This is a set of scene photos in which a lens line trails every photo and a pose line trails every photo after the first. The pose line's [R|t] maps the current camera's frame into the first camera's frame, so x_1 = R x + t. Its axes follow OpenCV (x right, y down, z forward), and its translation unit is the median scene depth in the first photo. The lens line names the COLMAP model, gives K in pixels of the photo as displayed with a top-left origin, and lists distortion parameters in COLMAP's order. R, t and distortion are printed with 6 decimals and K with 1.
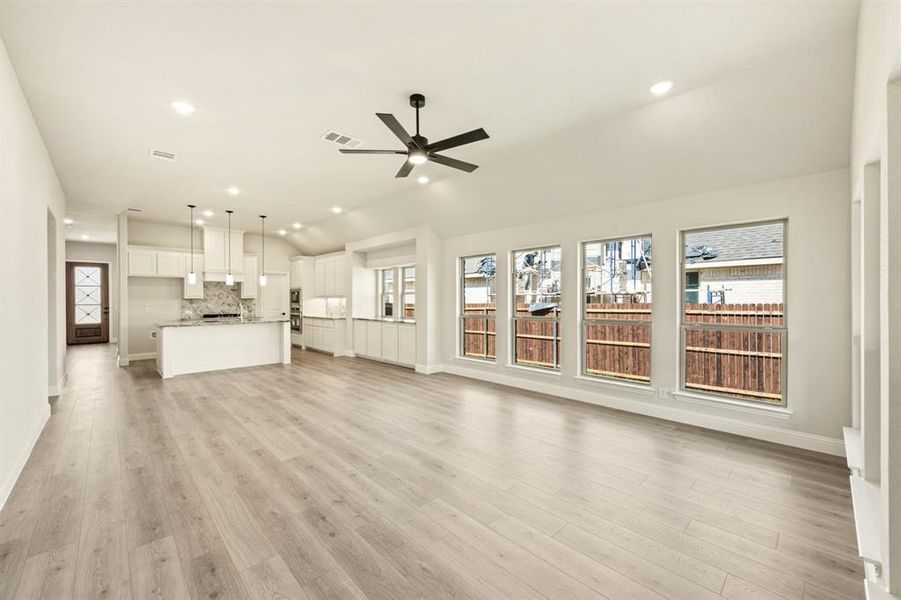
lens RADIAL K [[360.5, 0, 449.4], [0, 360.5, 301.6], [0, 0, 1]] dist [0.000254, -0.000096]
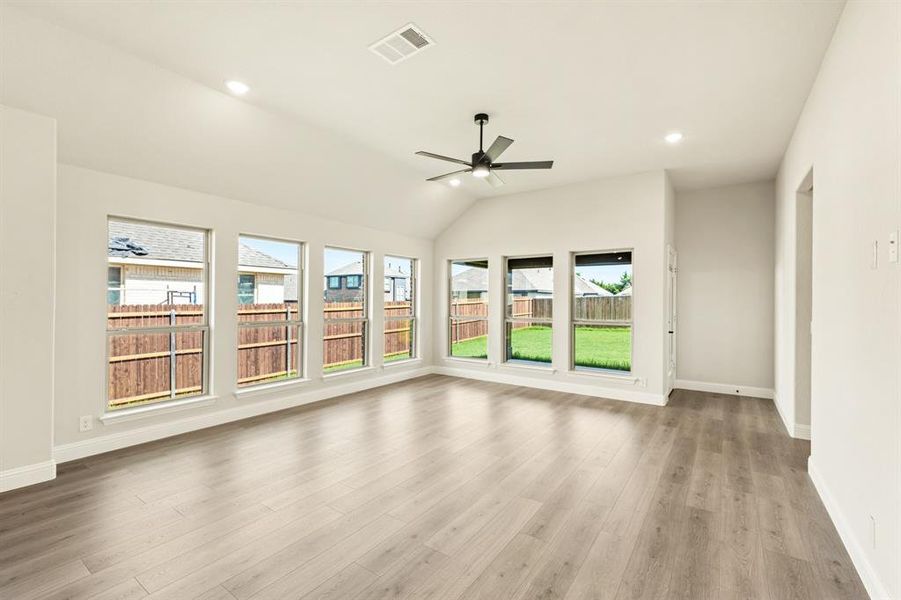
lens RADIAL K [[387.7, 0, 455.4], [0, 387.7, 301.9], [0, 0, 1]] dist [0.000042, 0.000251]
pose [[-0.201216, -0.001589, 0.979546, -0.457903], [0.000054, 0.999999, 0.001633, -0.002704], [-0.979547, 0.000382, -0.201216, 0.492105]]
